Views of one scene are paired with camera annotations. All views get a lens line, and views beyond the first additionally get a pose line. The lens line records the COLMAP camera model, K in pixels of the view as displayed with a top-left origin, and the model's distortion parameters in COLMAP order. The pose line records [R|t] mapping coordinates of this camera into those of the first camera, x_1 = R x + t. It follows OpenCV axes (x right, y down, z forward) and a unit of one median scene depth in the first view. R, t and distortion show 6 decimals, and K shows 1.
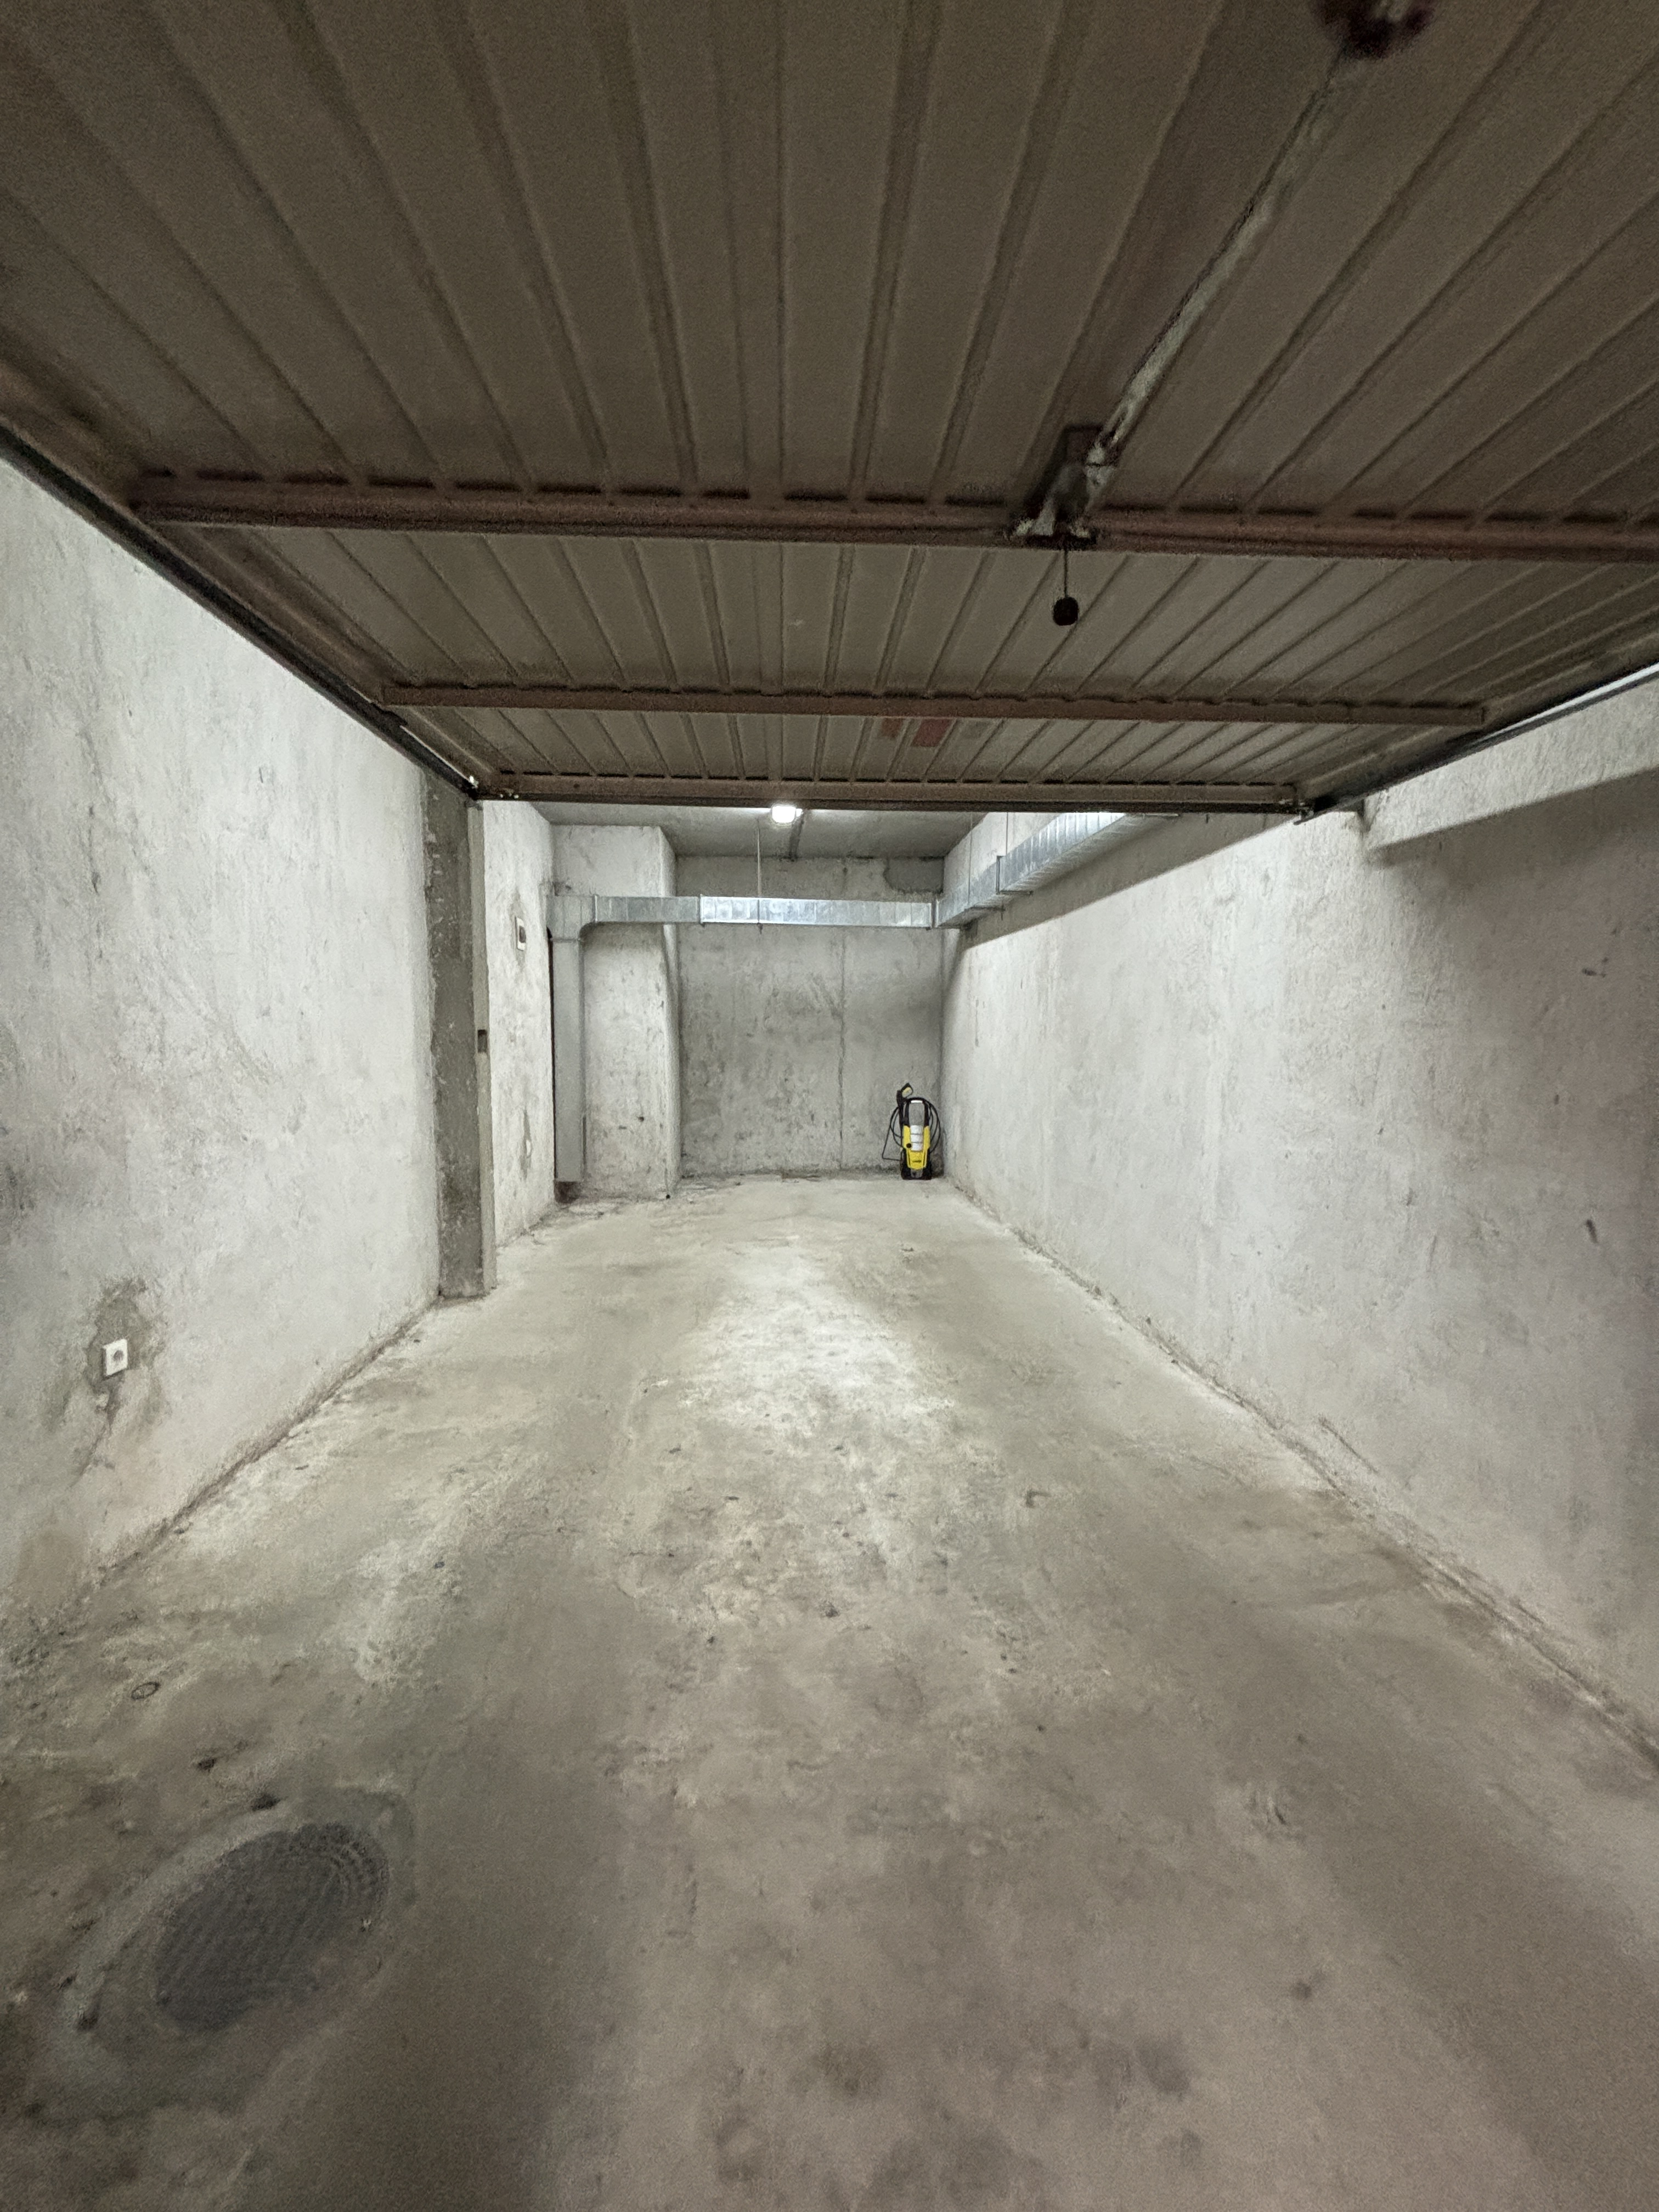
lens RADIAL K [[889.4, 0, 830.0], [0, 889.4, 1103.8], [0, 0, 1]] dist [-0.004149, 0.001711]
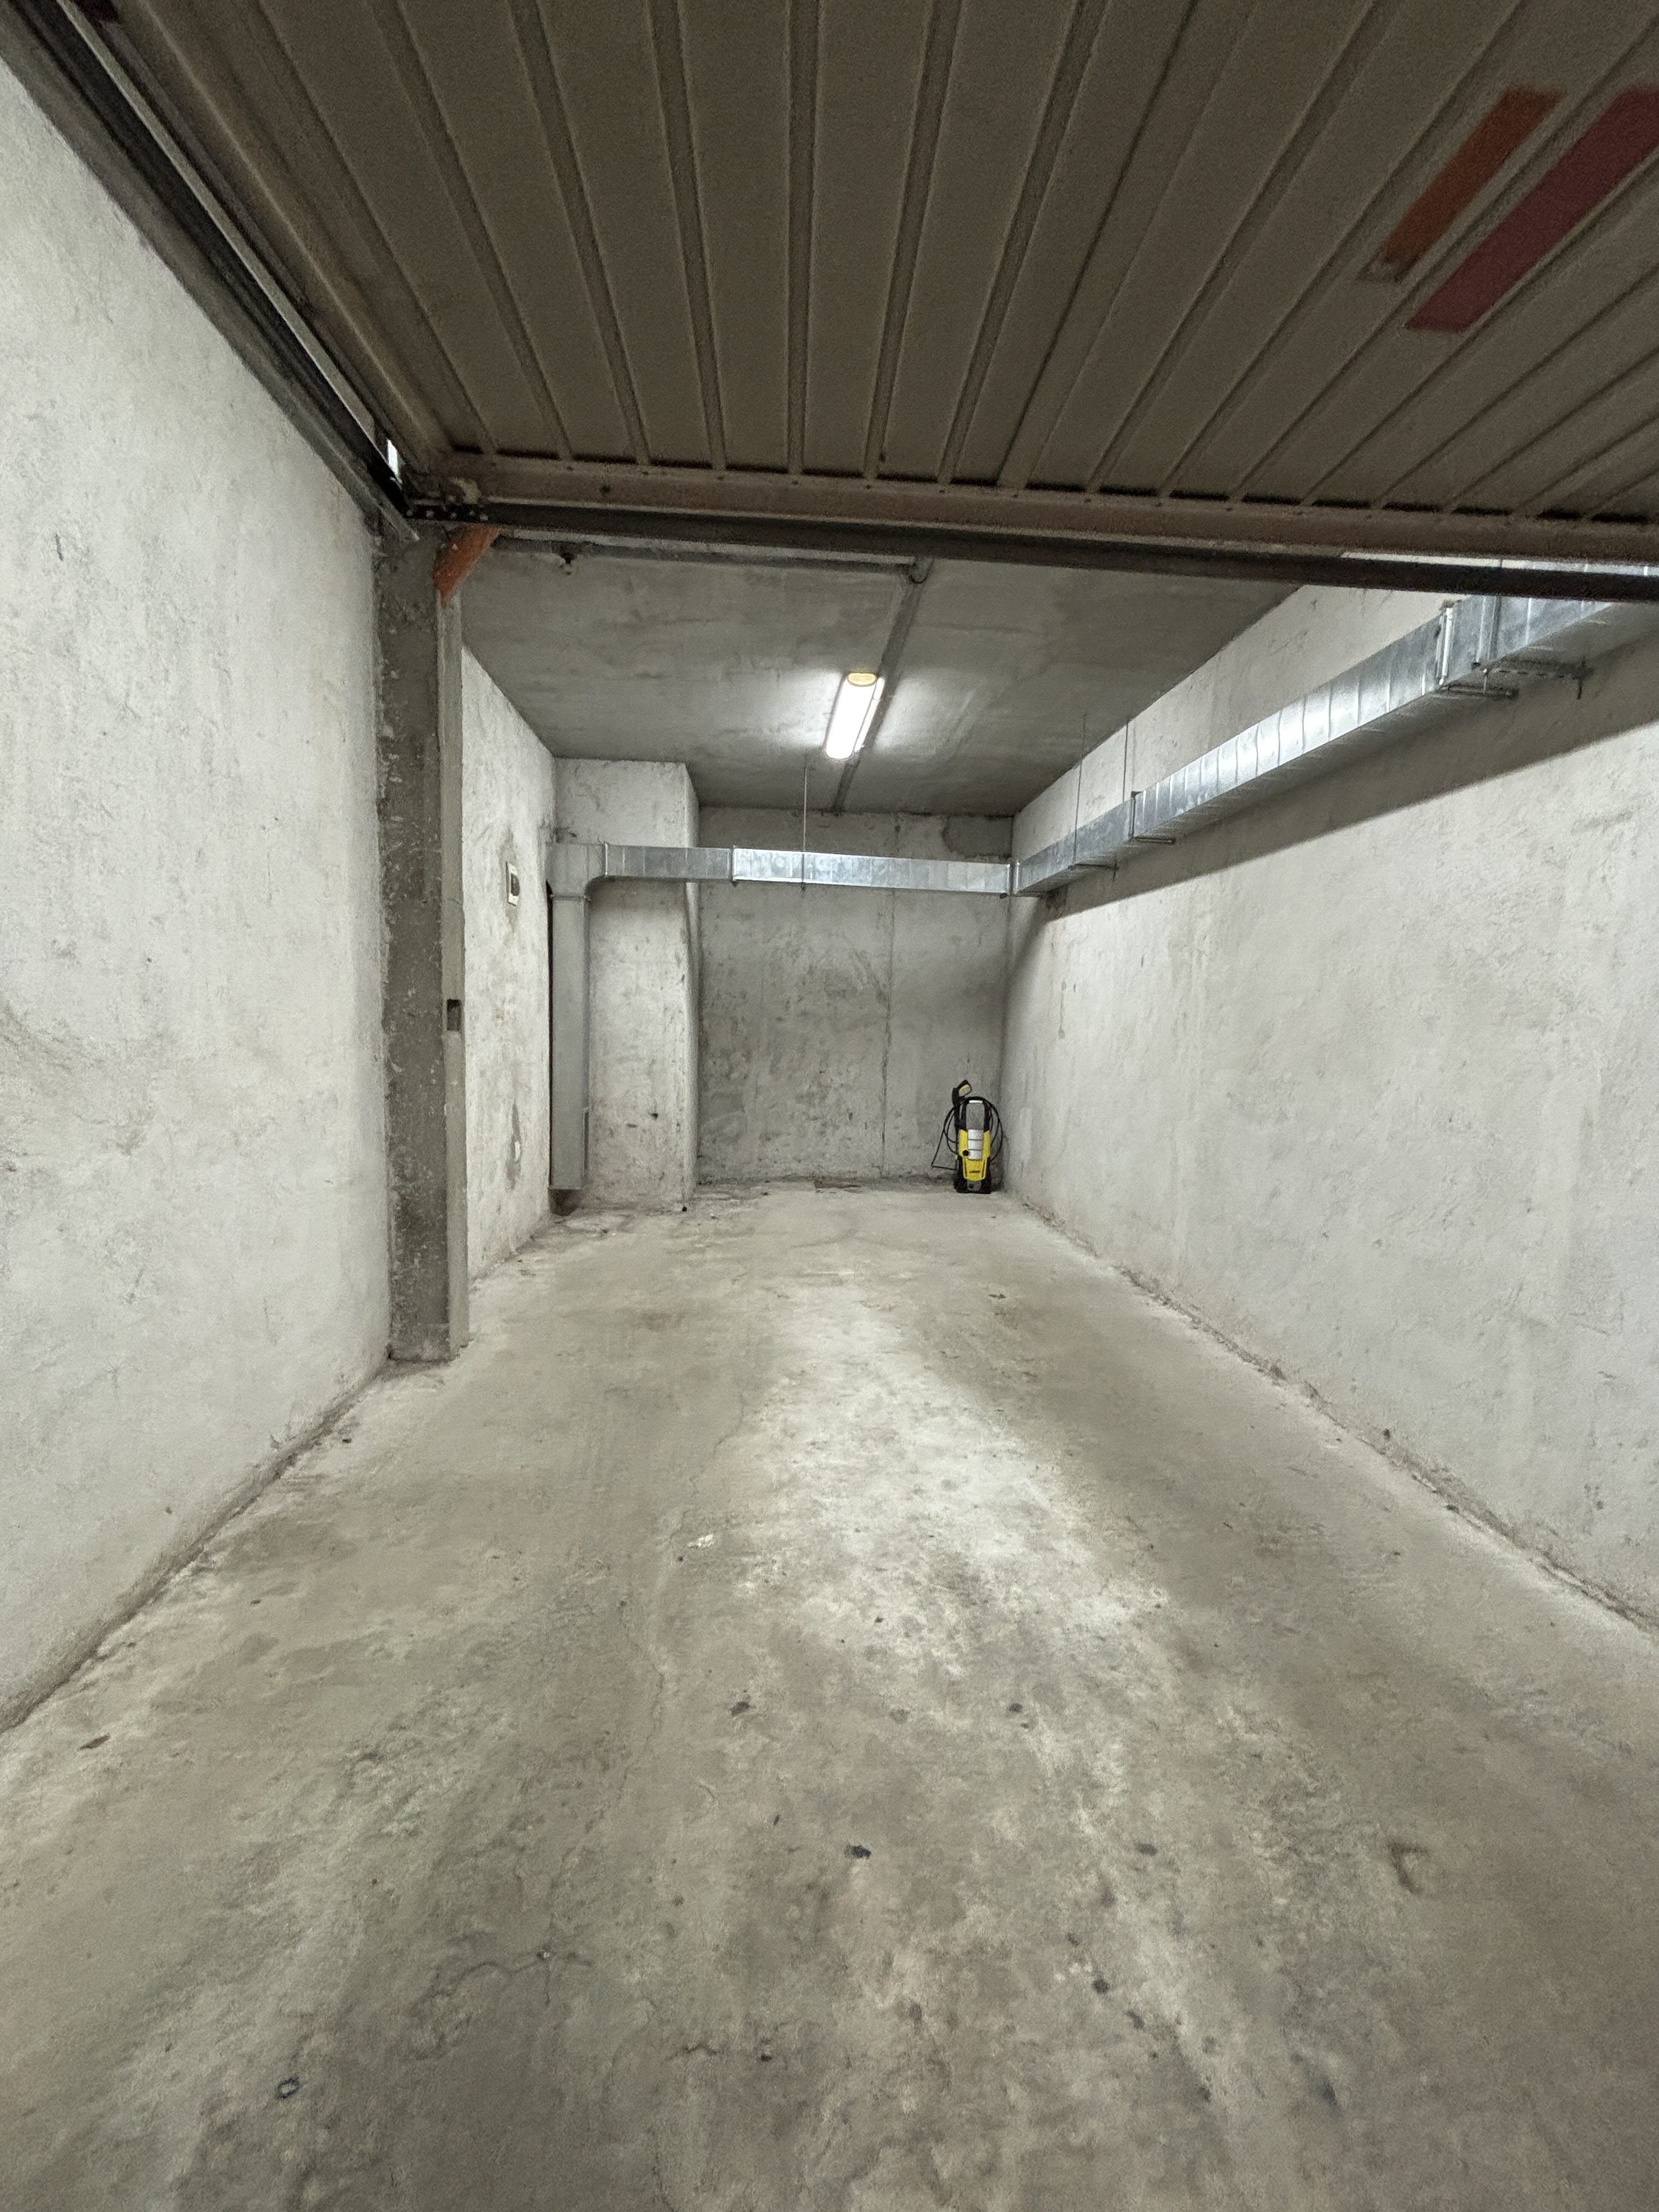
lens RADIAL K [[889.4, 0, 830.6], [0, 889.4, 1104.1], [0, 0, 1]] dist [-0.004149, 0.001711]
pose [[0.999698, 0.024296, 0.003638, -0.096146], [-0.024342, 0.999617, 0.013182, -0.017184], [-0.003316, -0.013267, 0.999906, 0.313860]]
